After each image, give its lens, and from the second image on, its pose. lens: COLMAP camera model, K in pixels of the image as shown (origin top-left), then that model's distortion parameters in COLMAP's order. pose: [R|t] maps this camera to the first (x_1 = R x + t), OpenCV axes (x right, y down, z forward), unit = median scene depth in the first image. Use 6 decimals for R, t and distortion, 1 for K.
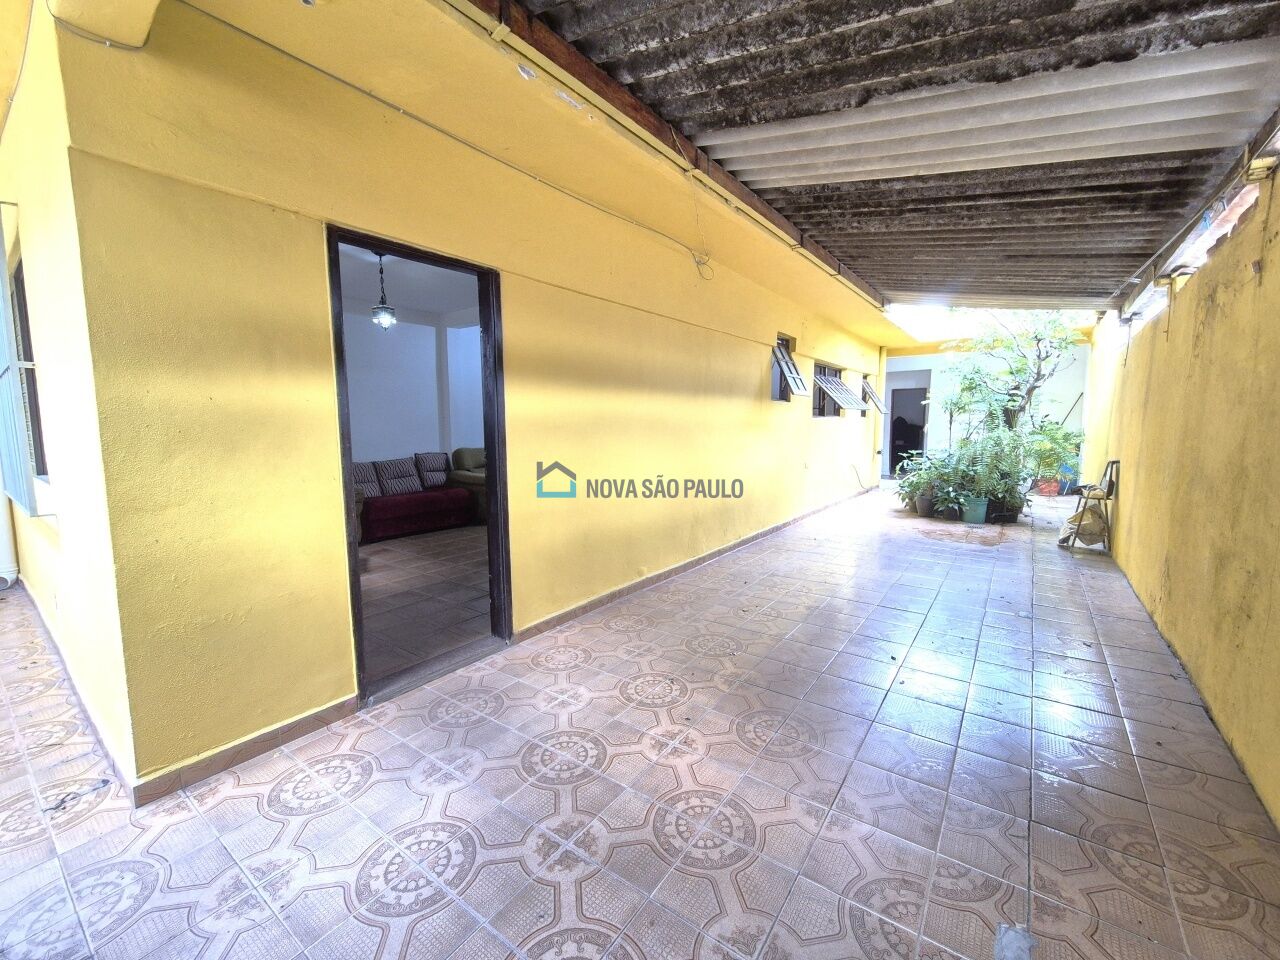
lens RADIAL K [[527.0, 0, 636.5], [0, 527.0, 478.7], [0, 0, 1]] dist [0.000294, 0.000452]
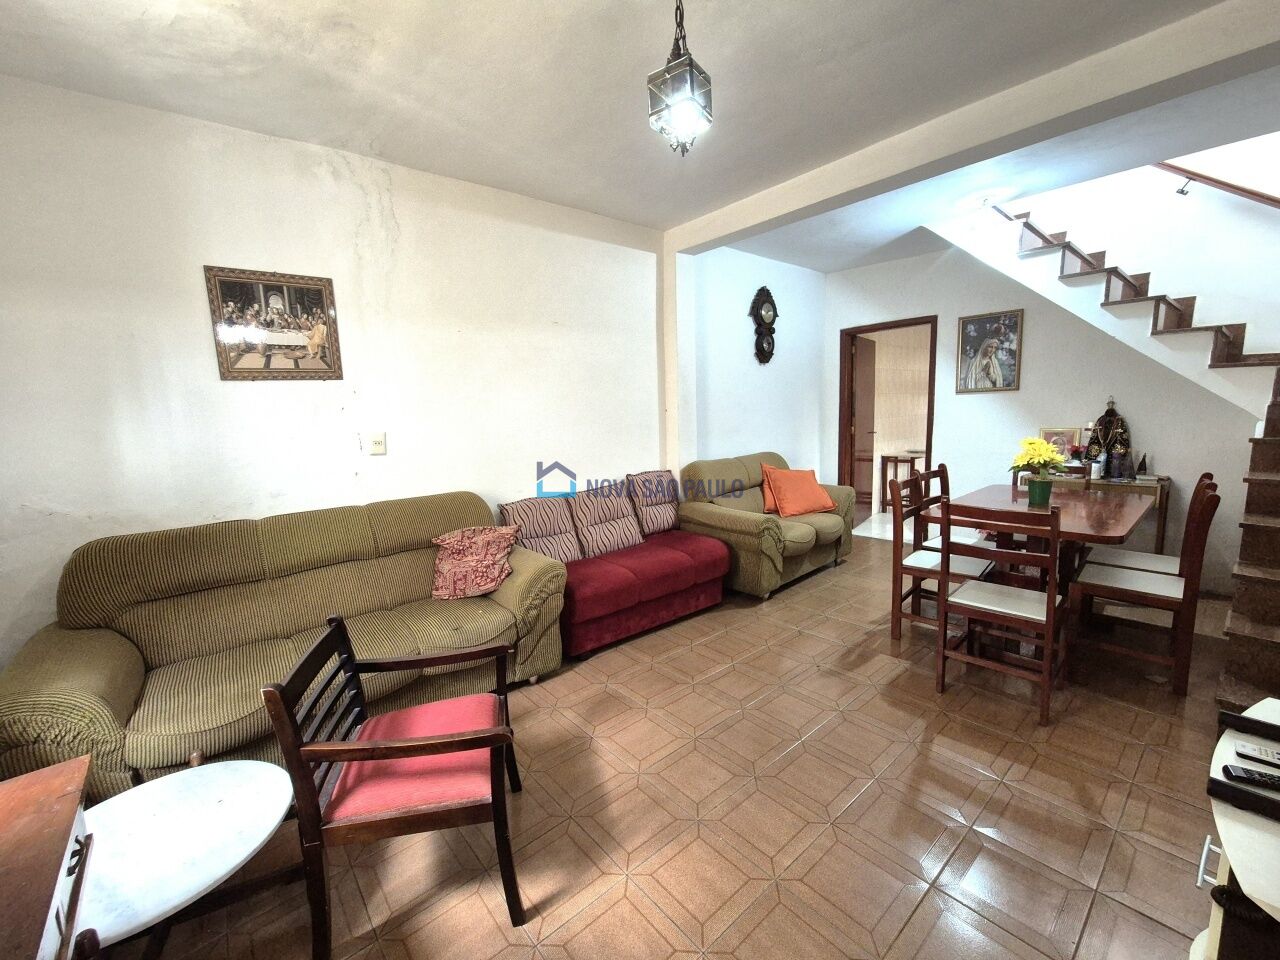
lens RADIAL K [[527.0, 0, 636.5], [0, 527.0, 478.7], [0, 0, 1]] dist [0.000294, 0.000452]
pose [[0.973533, 0.002892, -0.228527, -0.282291], [0.004883, 0.999428, 0.033453, -0.064220], [0.228493, -0.033683, 0.972963, 0.445501]]
